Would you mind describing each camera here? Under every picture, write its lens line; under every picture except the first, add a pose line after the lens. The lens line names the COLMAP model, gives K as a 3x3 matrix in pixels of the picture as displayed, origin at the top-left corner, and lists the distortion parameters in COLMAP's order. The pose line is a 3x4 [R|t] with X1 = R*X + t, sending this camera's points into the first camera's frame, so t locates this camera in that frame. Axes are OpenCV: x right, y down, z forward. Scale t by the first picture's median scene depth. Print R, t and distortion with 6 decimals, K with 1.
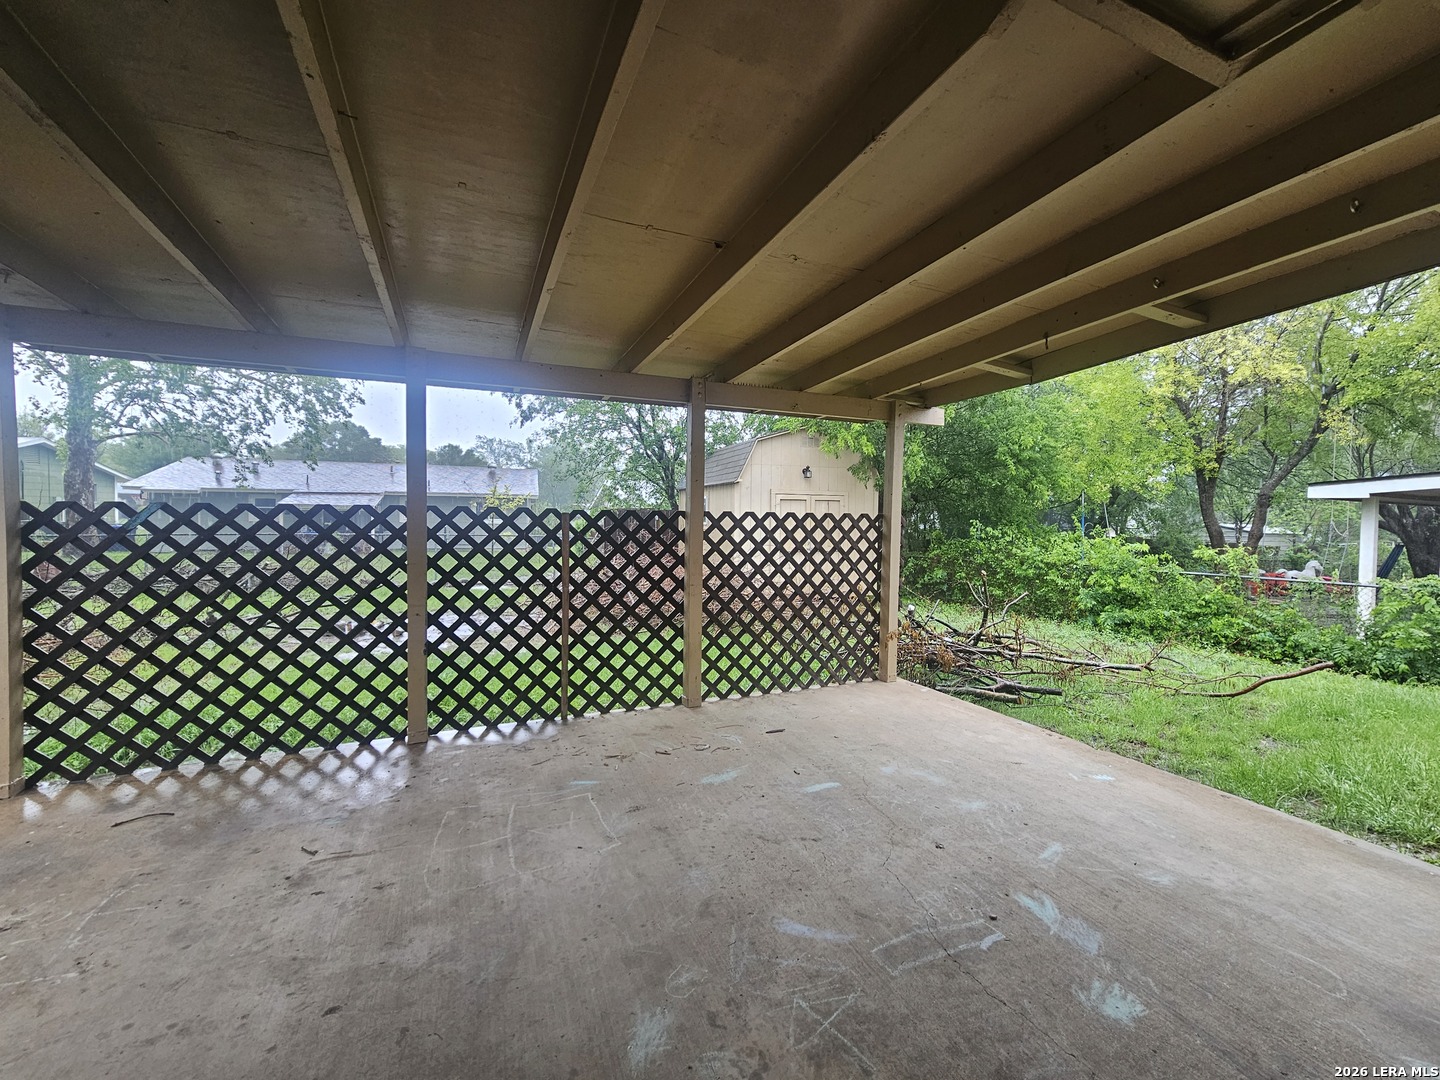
lens RADIAL K [[592.0, 0, 723.3], [0, 592.0, 541.8], [0, 0, 1]] dist [-0.004451, 0.001634]
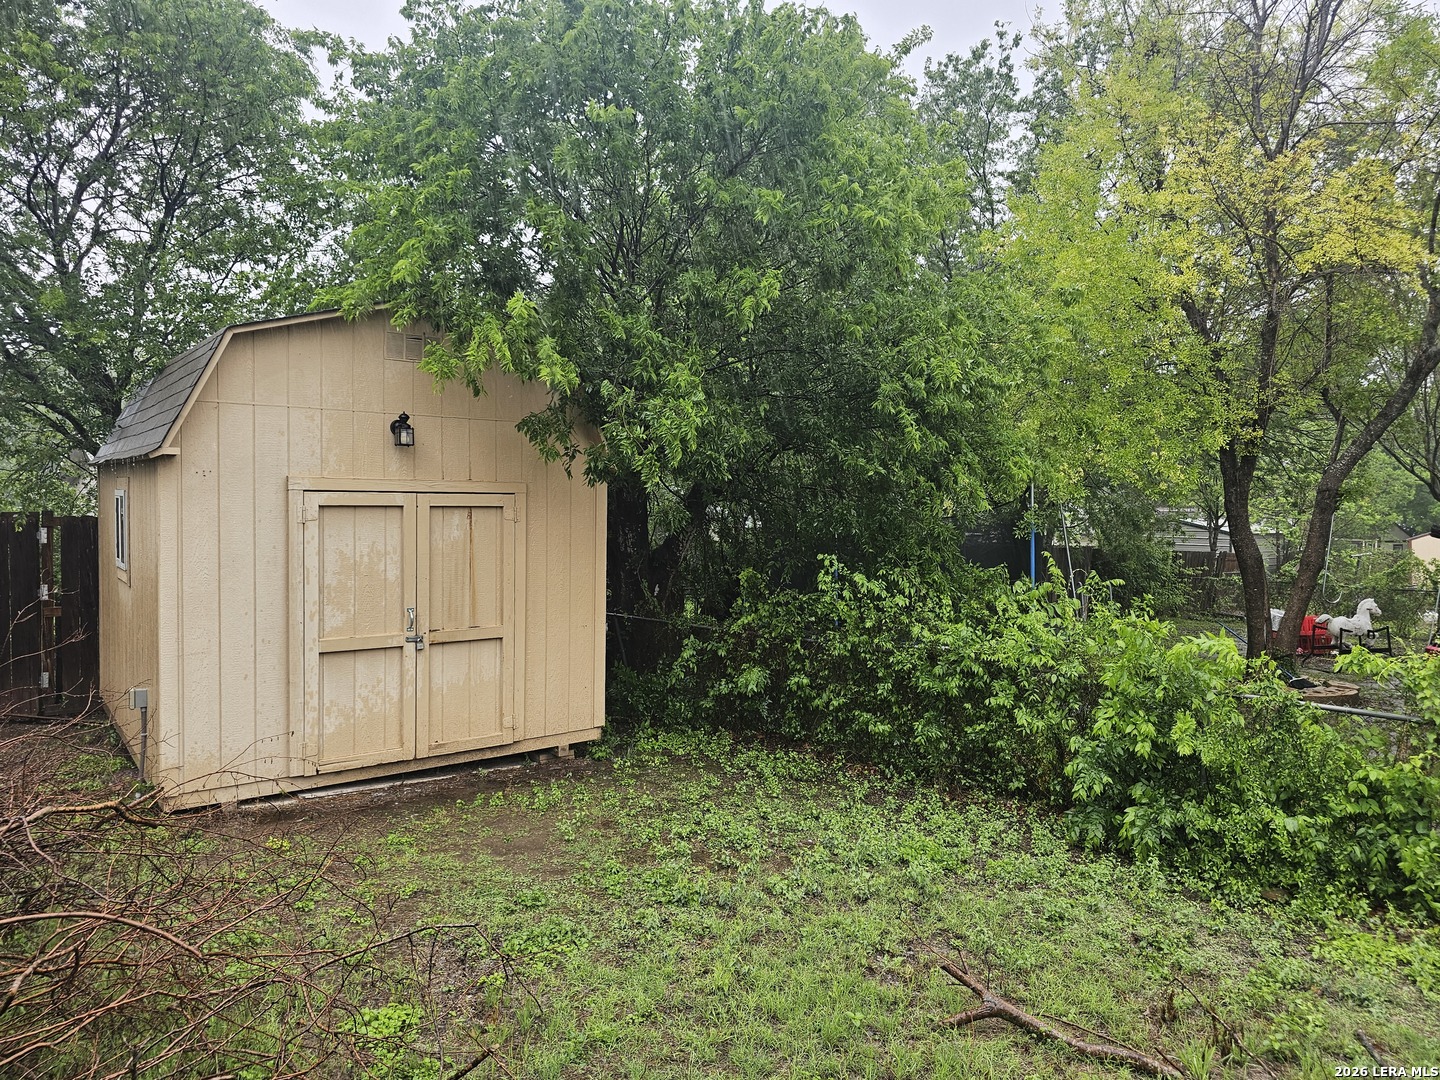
lens RADIAL K [[962.2, 0, 718.7], [0, 962.2, 537.7], [0, 0, 1]] dist [0.025154, -0.009849]
pose [[0.958512, -0.008271, 0.284932, 0.164869], [0.006951, 0.999960, 0.005644, -0.056217], [-0.284968, -0.003429, 0.958531, 0.387461]]
